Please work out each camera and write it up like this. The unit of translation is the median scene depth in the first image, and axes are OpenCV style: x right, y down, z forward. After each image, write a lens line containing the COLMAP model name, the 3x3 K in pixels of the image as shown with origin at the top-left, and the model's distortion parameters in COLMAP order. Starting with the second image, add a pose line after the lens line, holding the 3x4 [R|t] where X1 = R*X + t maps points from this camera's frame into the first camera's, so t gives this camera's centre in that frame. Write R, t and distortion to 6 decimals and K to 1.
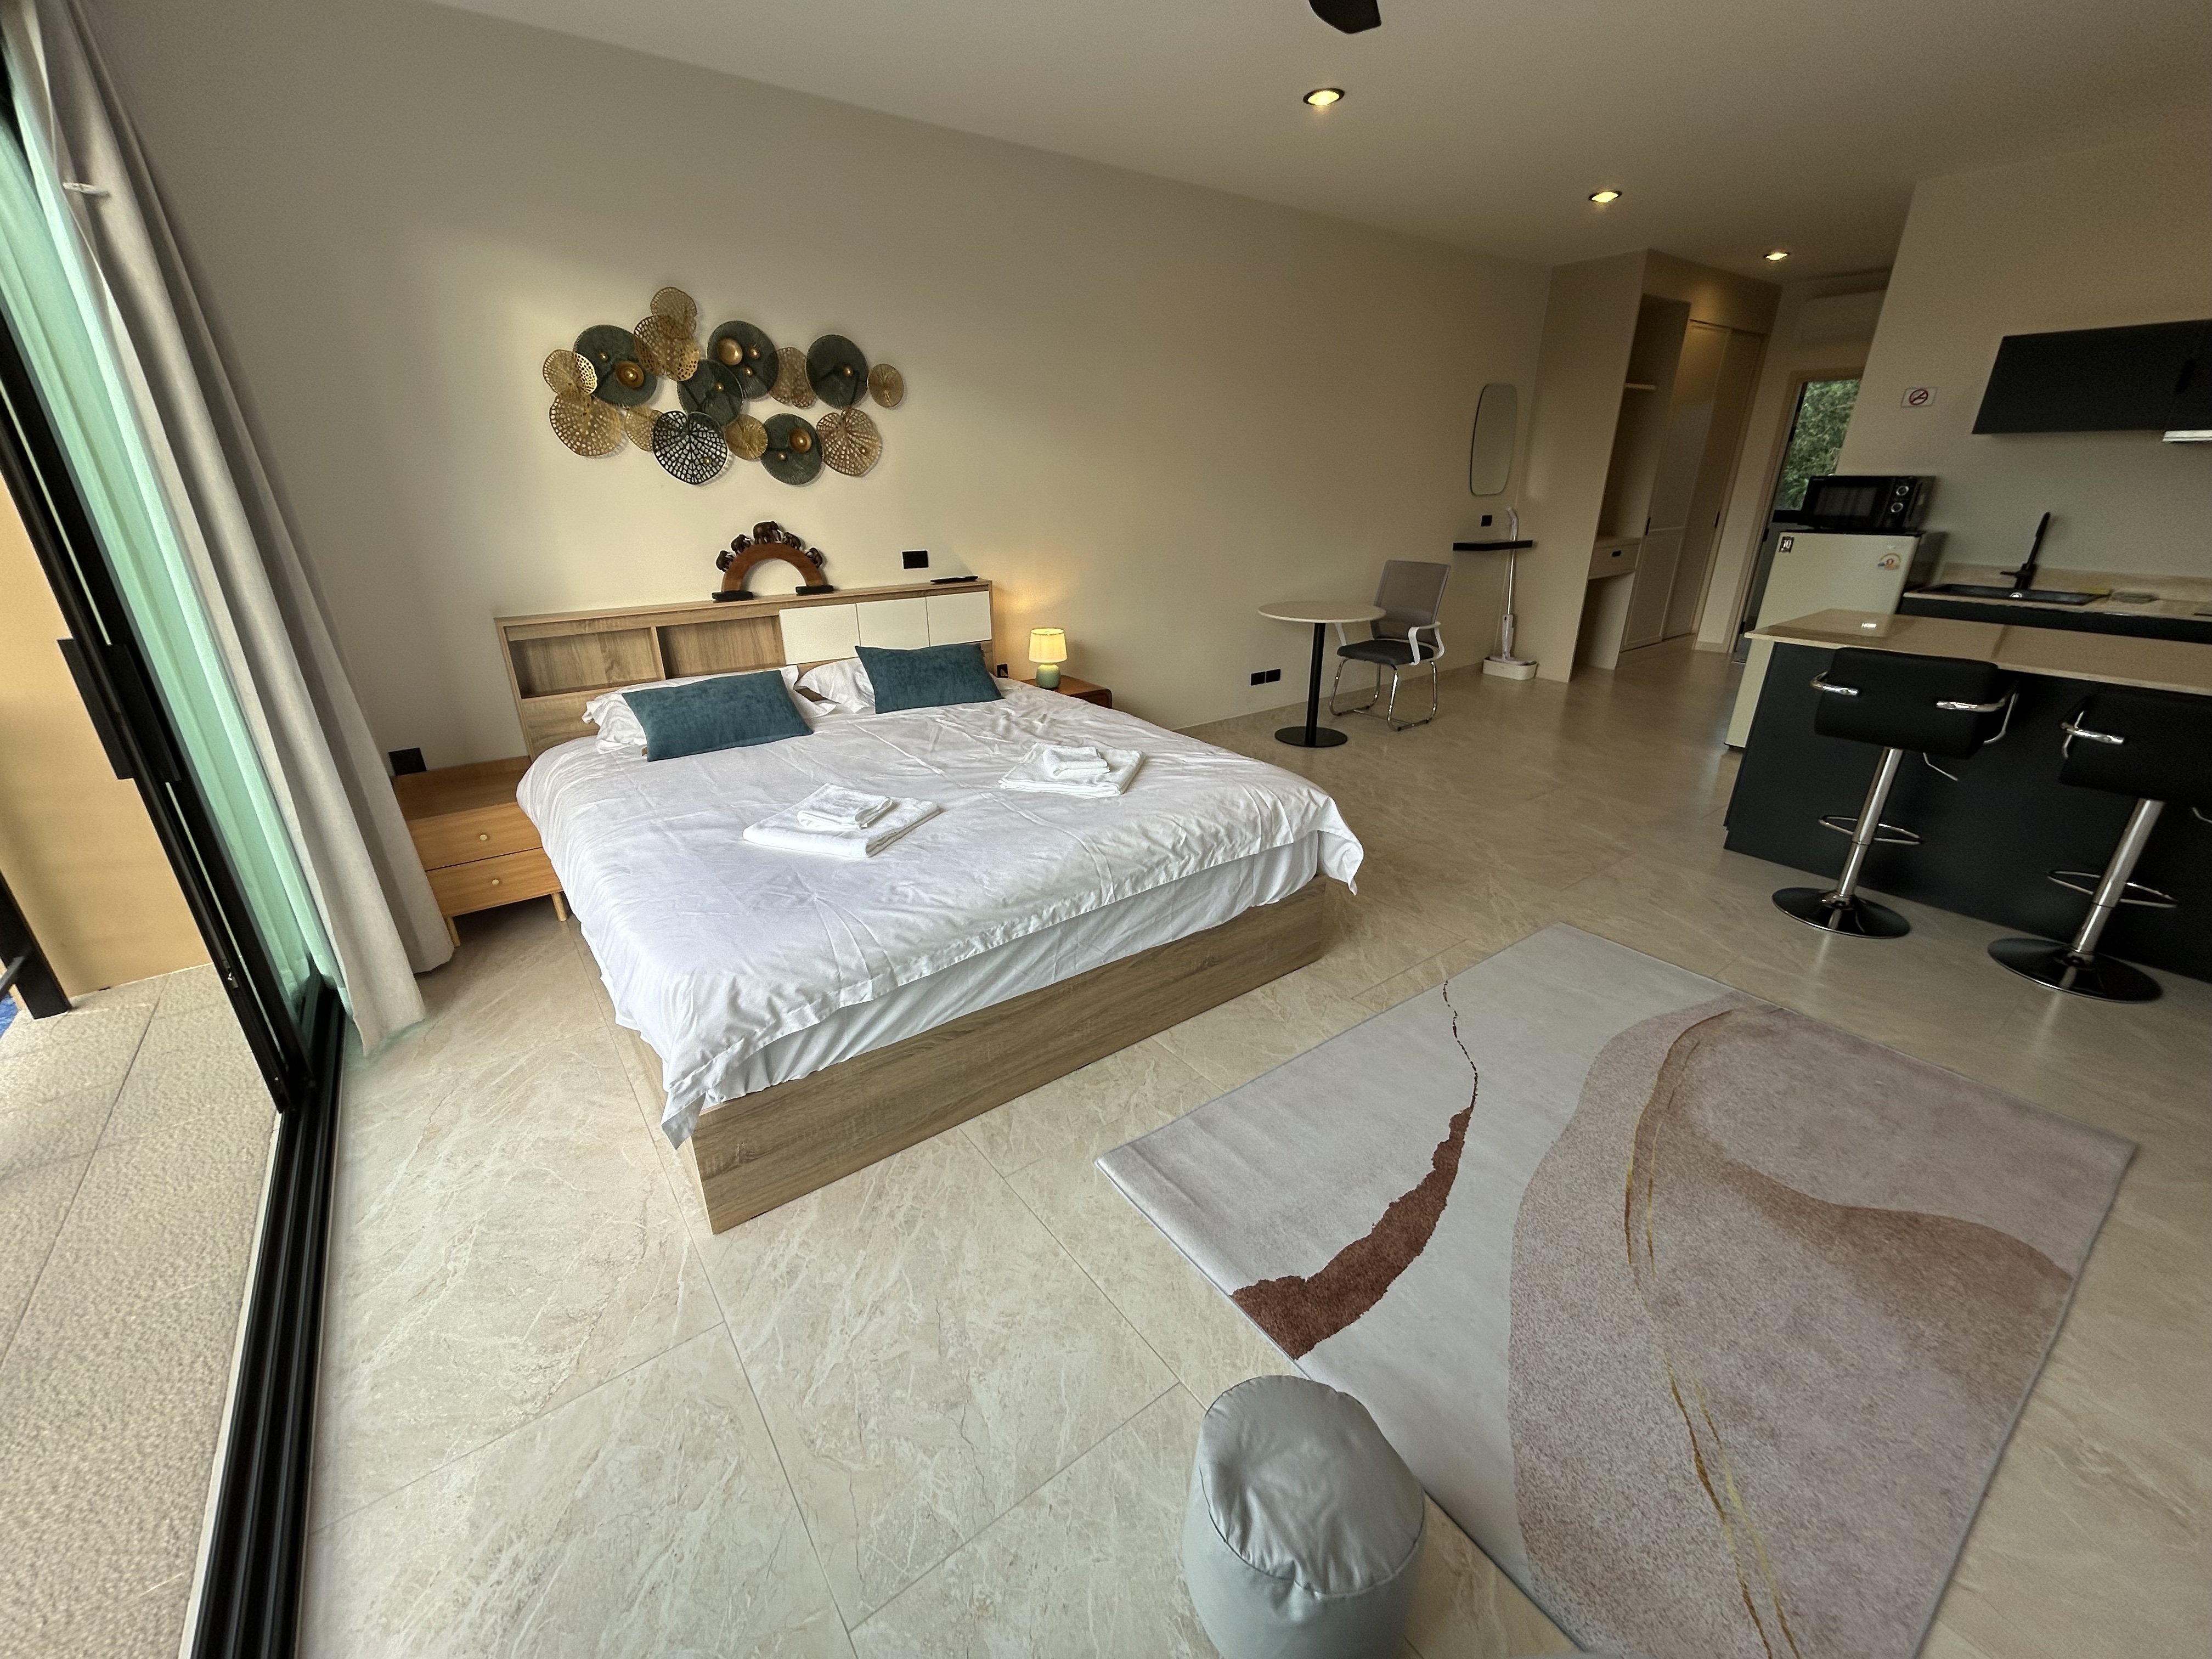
lens RADIAL K [[893.5, 0, 1101.4], [0, 893.5, 827.1], [0, 0, 1]] dist [0.000013, 0.000509]
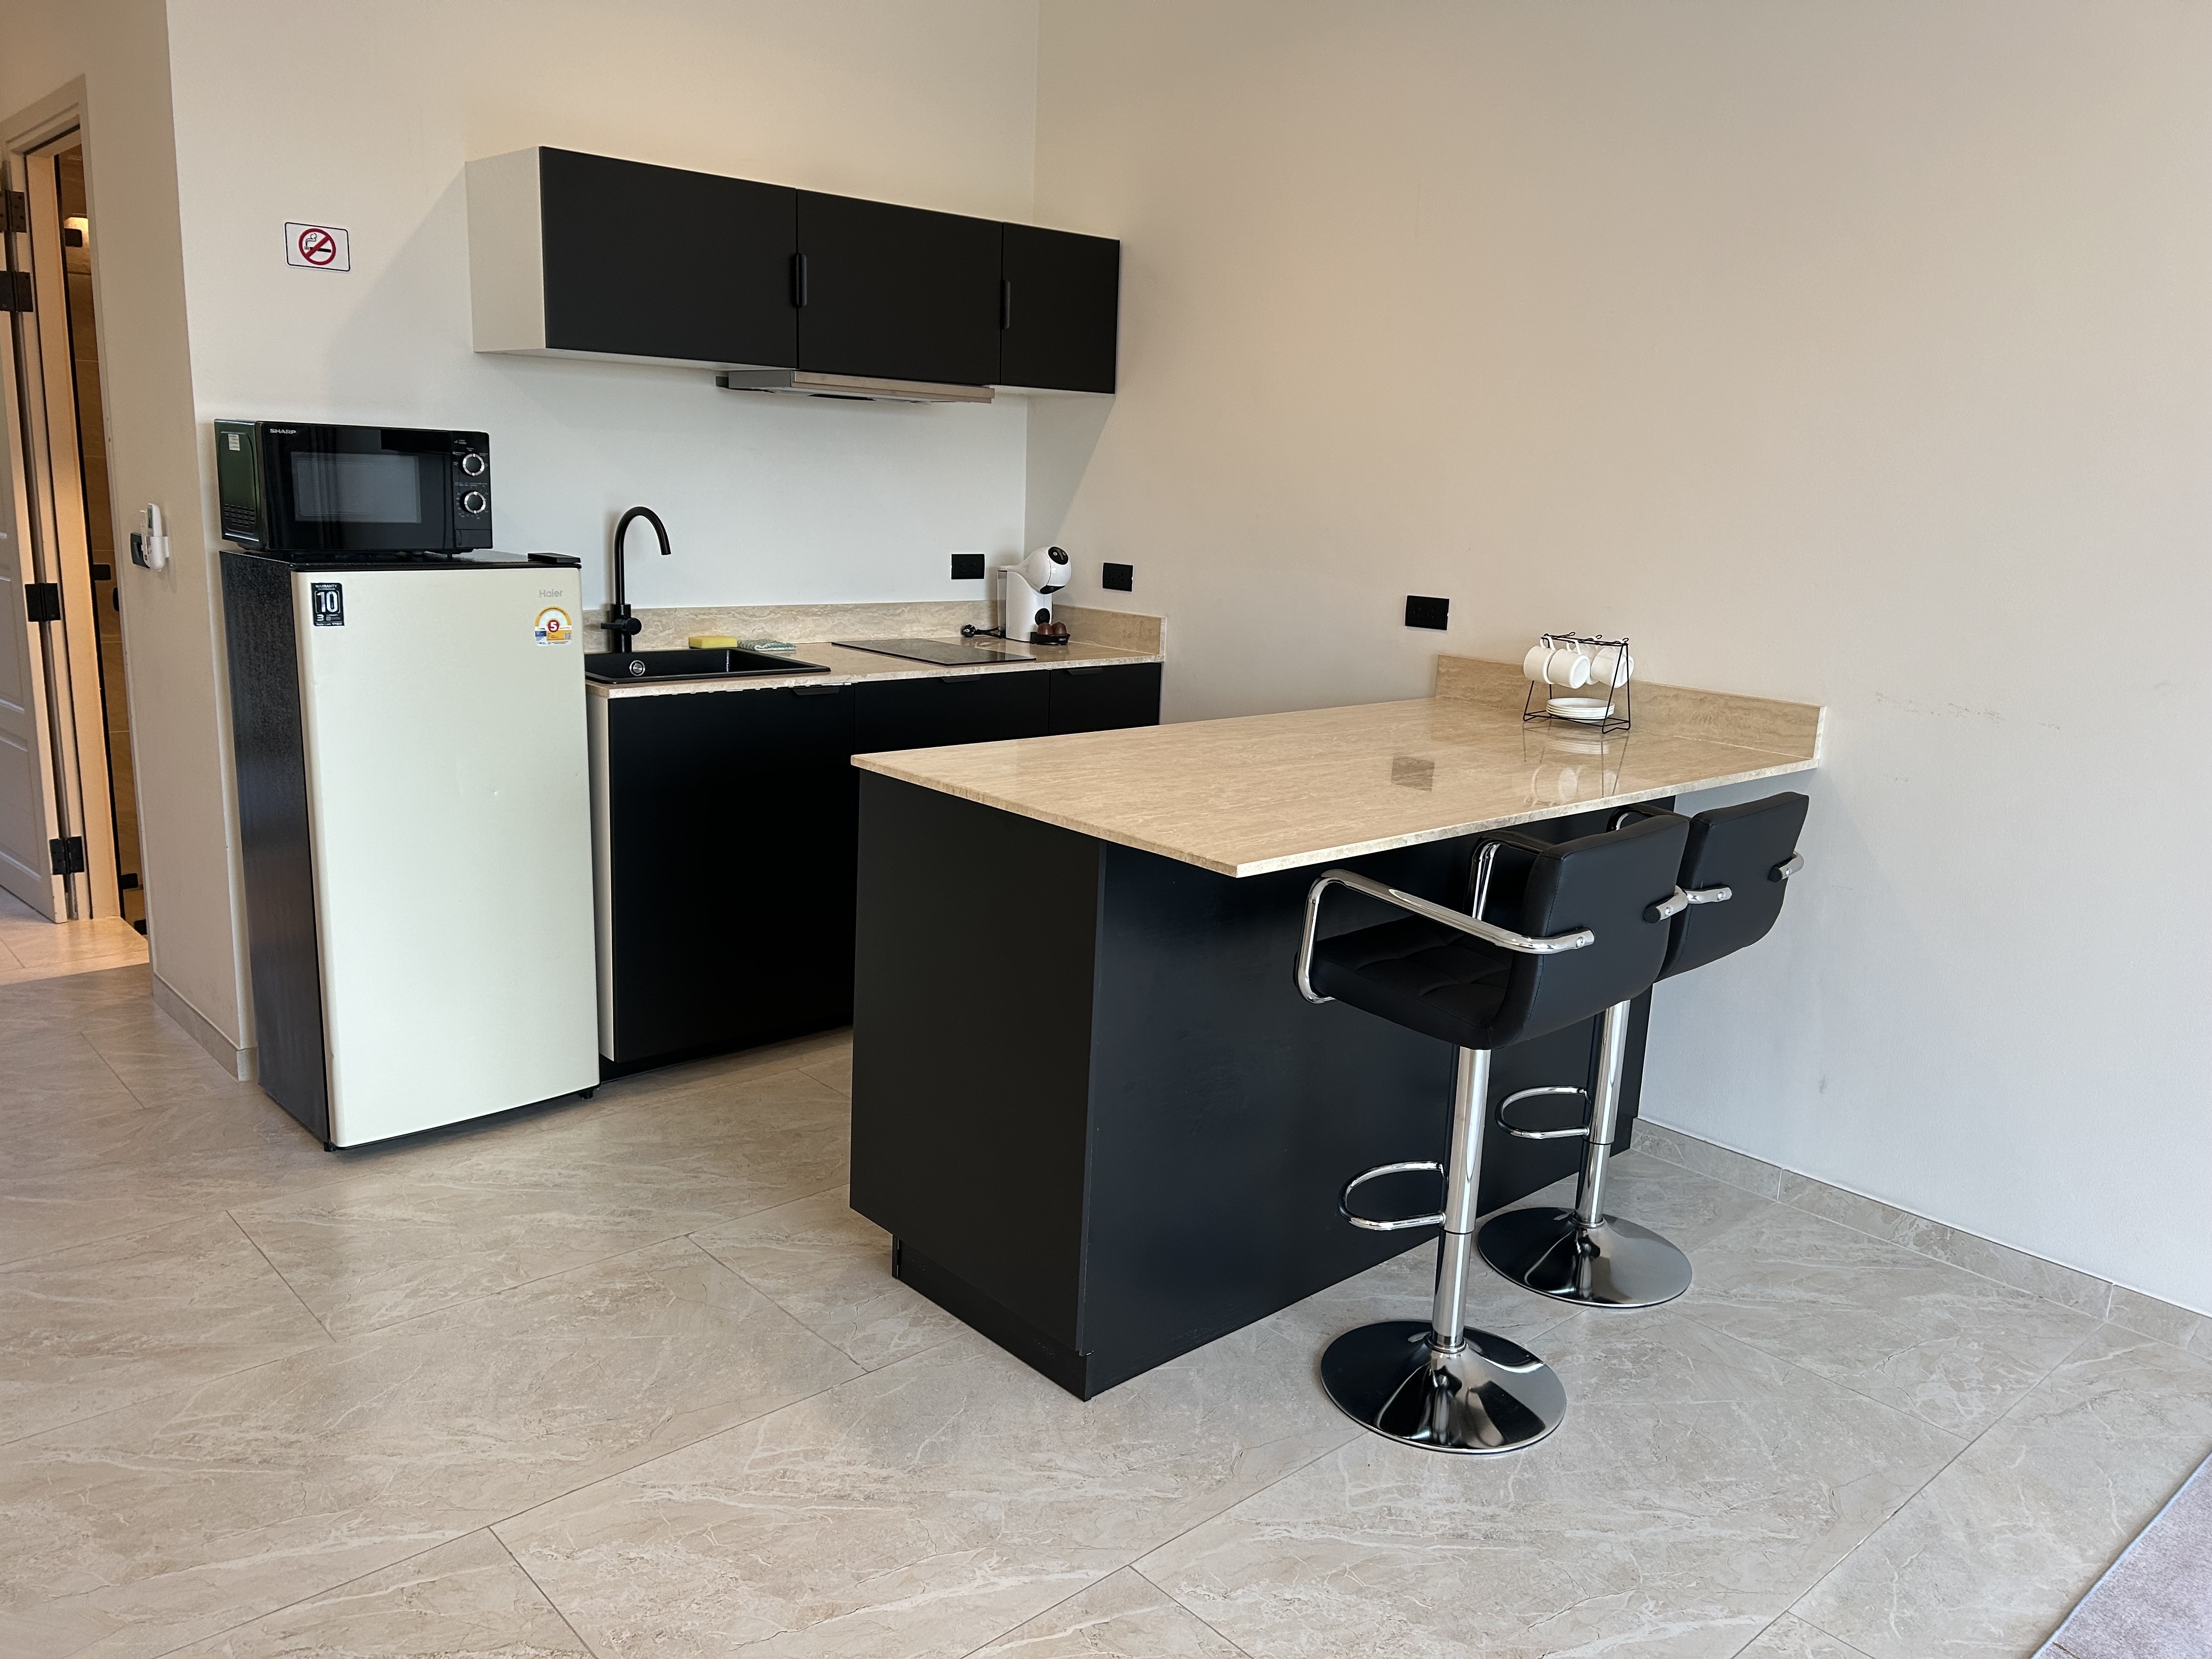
lens RADIAL K [[1662.6, 0, 1121.0], [0, 1662.6, 807.8], [0, 0, 1]] dist [0.064030, -0.070965]
pose [[-0.098878, -0.202222, 0.974335, 0.073766], [0.331965, 0.916340, 0.223874, -0.398937], [-0.938095, 0.345582, -0.023475, 1.034885]]
